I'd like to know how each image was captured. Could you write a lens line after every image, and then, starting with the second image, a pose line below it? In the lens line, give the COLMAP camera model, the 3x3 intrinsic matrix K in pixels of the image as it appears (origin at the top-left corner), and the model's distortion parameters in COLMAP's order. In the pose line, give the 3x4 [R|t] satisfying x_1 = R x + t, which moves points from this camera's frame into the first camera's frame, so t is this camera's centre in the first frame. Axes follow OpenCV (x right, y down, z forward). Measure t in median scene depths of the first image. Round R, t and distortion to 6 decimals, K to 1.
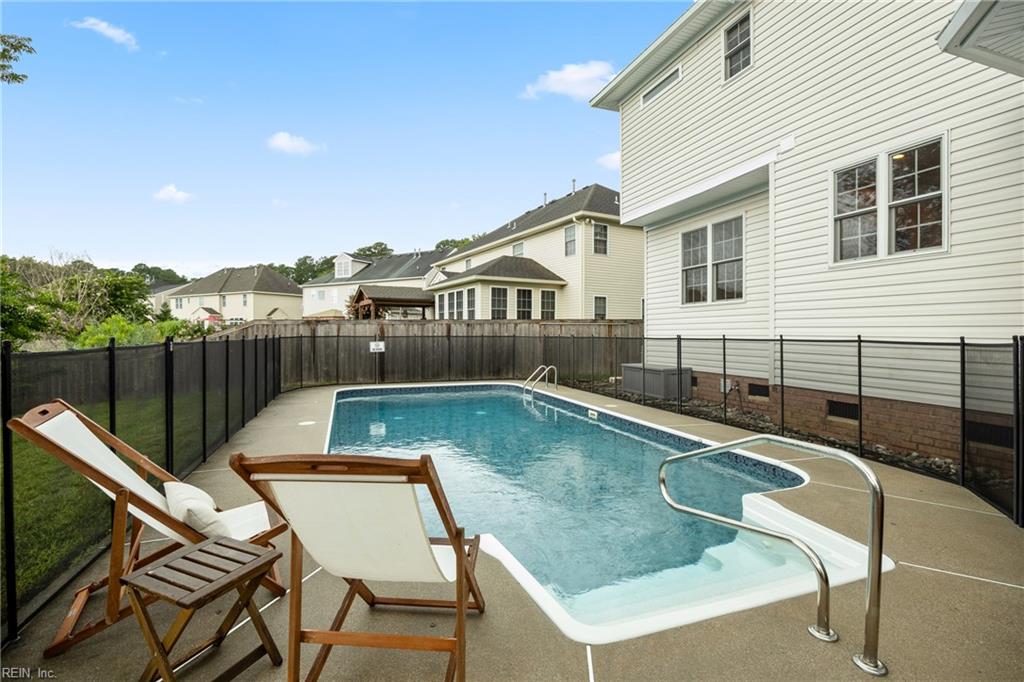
lens RADIAL K [[467.7, 0, 512.0], [0, 467.7, 341.0], [0, 0, 1]] dist [-0.010345, 0.000363]
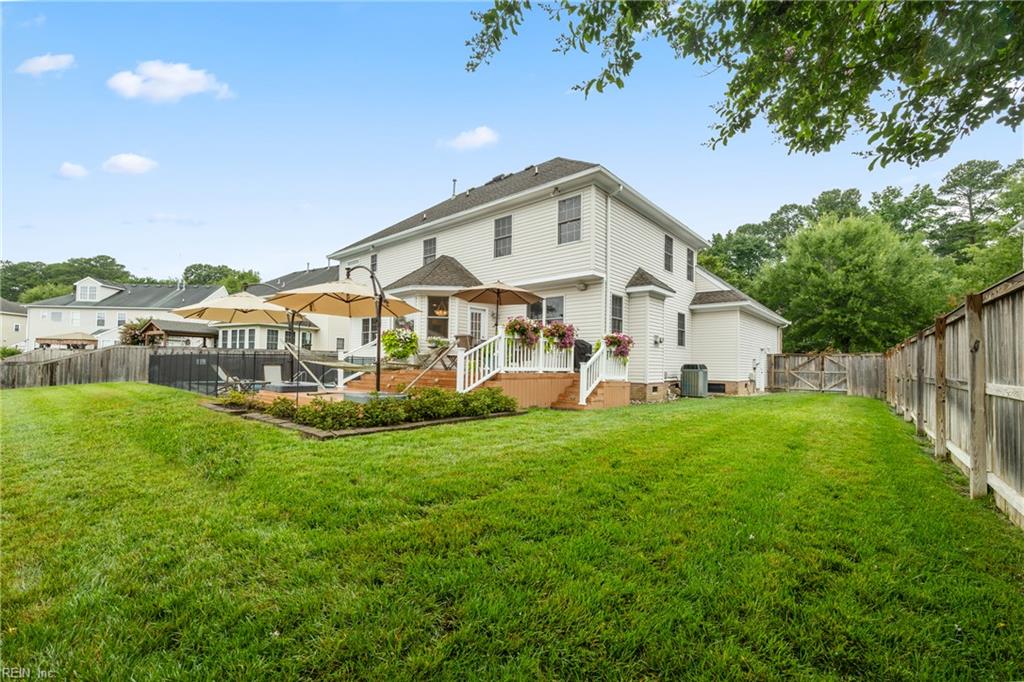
lens RADIAL K [[425.1, 0, 515.9], [0, 425.1, 356.4], [0, 0, 1]] dist [0.011943, 0.000048]
pose [[0.867992, 0.029220, 0.495718, -0.027889], [-0.011456, 0.999180, -0.038838, 0.027791], [-0.496446, 0.028033, 0.867615, -0.731084]]
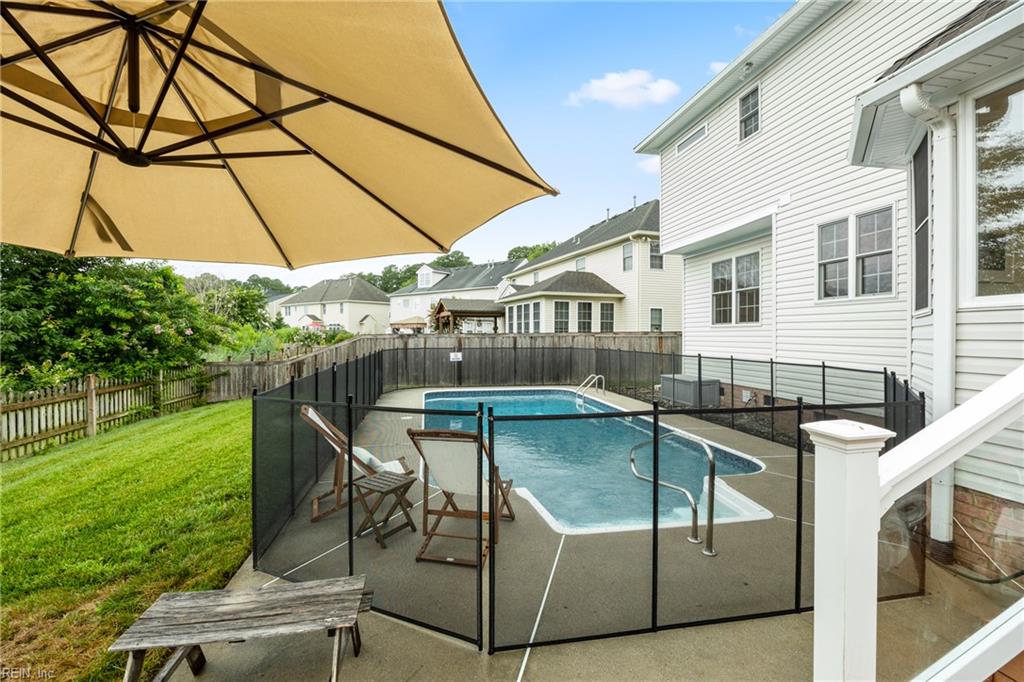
lens RADIAL K [[457.3, 0, 512.0], [0, 457.3, 341.0], [0, 0, 1]] dist [-0.003229, -0.000155]
pose [[0.988022, 0.003551, -0.154275, 0.025388], [-0.004070, 0.999987, -0.003046, -0.016569], [0.154263, 0.003637, 0.988023, -0.099491]]
